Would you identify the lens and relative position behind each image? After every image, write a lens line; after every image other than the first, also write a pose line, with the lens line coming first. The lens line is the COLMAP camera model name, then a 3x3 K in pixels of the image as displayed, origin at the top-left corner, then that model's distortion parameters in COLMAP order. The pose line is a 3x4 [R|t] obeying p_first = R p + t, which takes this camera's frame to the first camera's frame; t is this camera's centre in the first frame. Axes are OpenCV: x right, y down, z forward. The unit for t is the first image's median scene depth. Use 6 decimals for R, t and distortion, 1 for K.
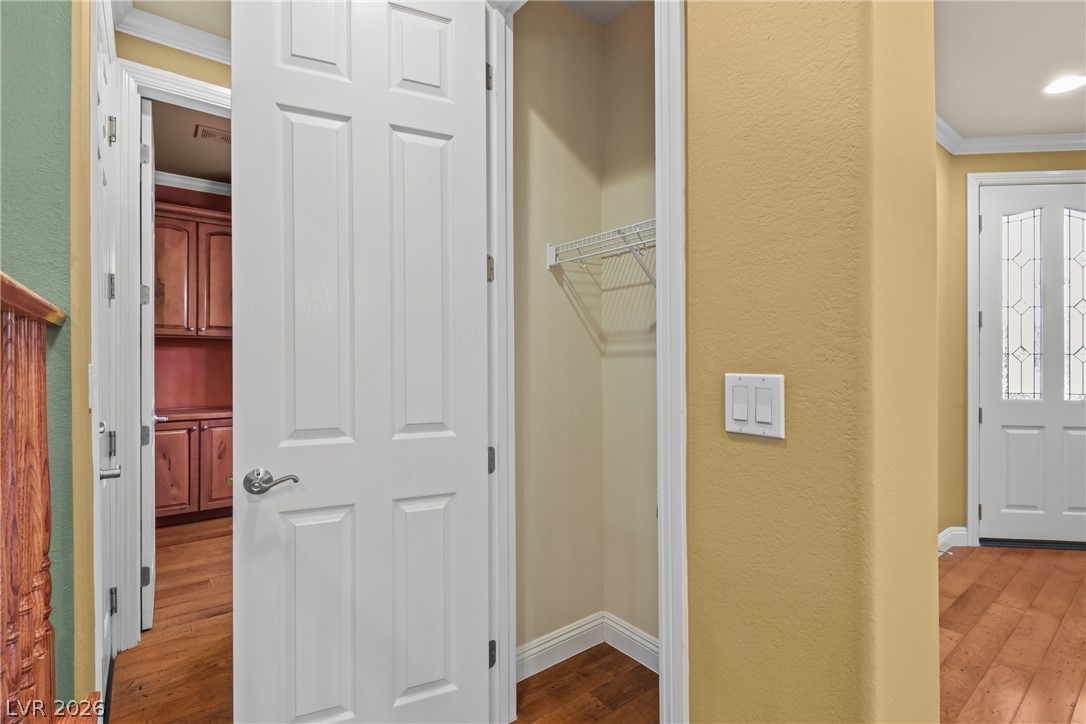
lens RADIAL K [[510.3, 0, 542.0], [0, 510.3, 364.2], [0, 0, 1]] dist [0.010492, -0.002313]
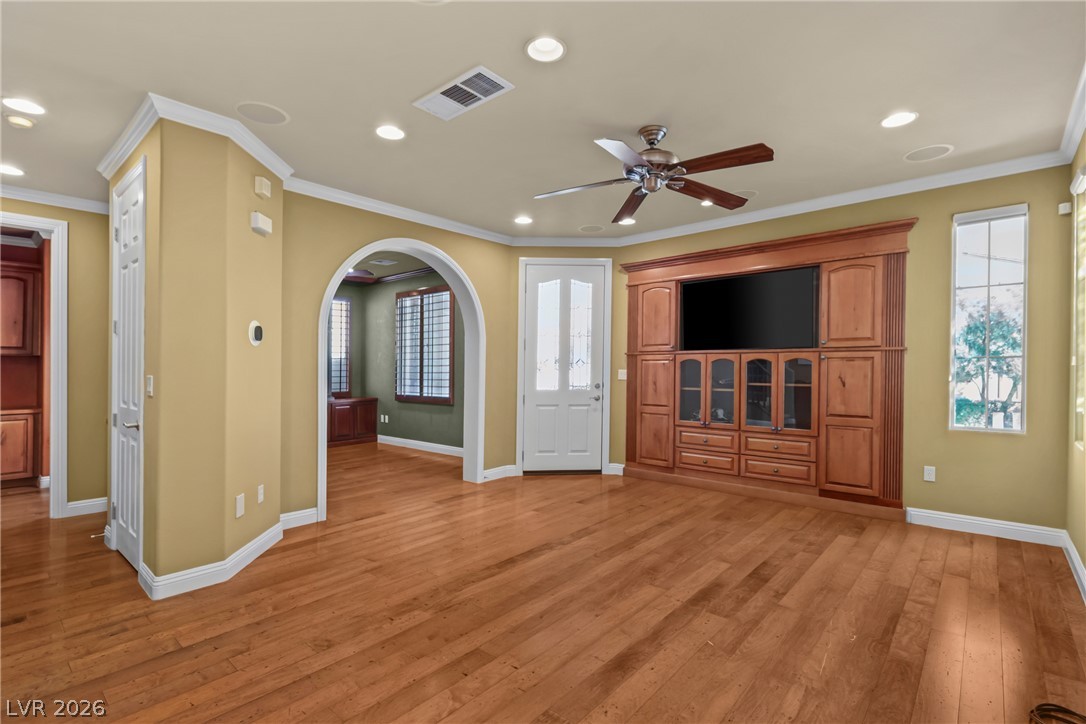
lens RADIAL K [[510.3, 0, 549.2], [0, 510.3, 366.9], [0, 0, 1]] dist [0.010492, -0.002313]
pose [[0.980151, -0.006393, 0.198149, 0.601212], [0.006382, 0.999979, 0.000690, -0.008969], [-0.198150, 0.000588, 0.980172, -0.683110]]
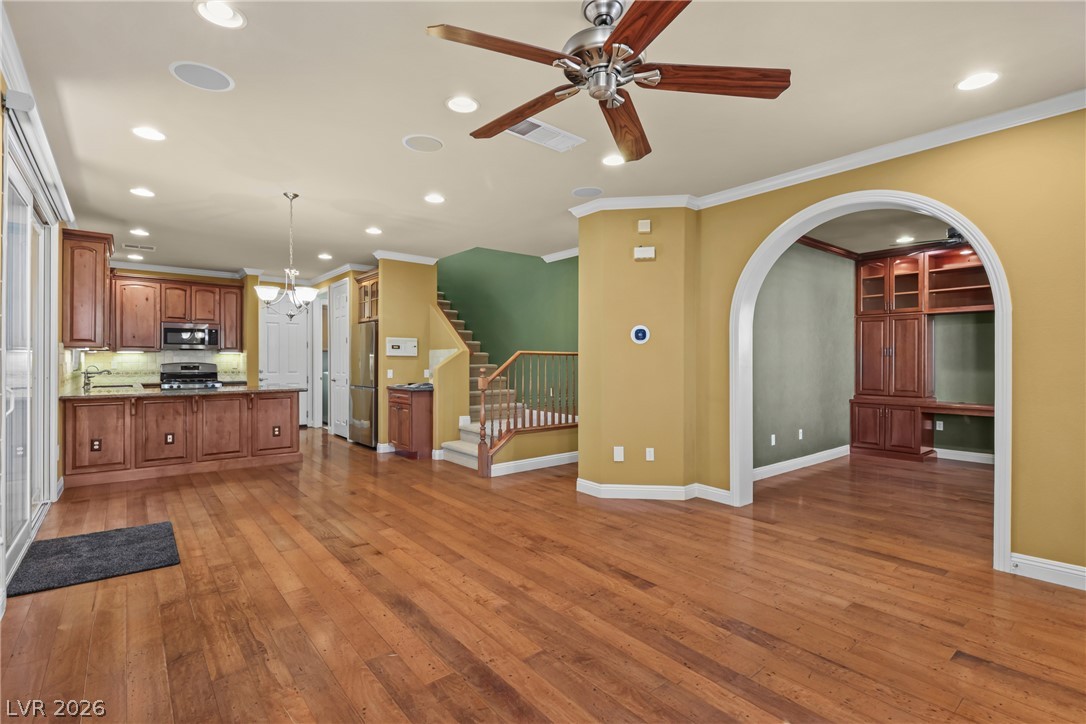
lens RADIAL K [[510.3, 0, 543.5], [0, 510.3, 361.4], [0, 0, 1]] dist [0.010492, -0.002313]
pose [[0.018899, 0.001295, -0.999821, 1.730912], [-0.004827, 0.999988, 0.001204, -0.006468], [0.999810, 0.004803, 0.018905, 0.235140]]
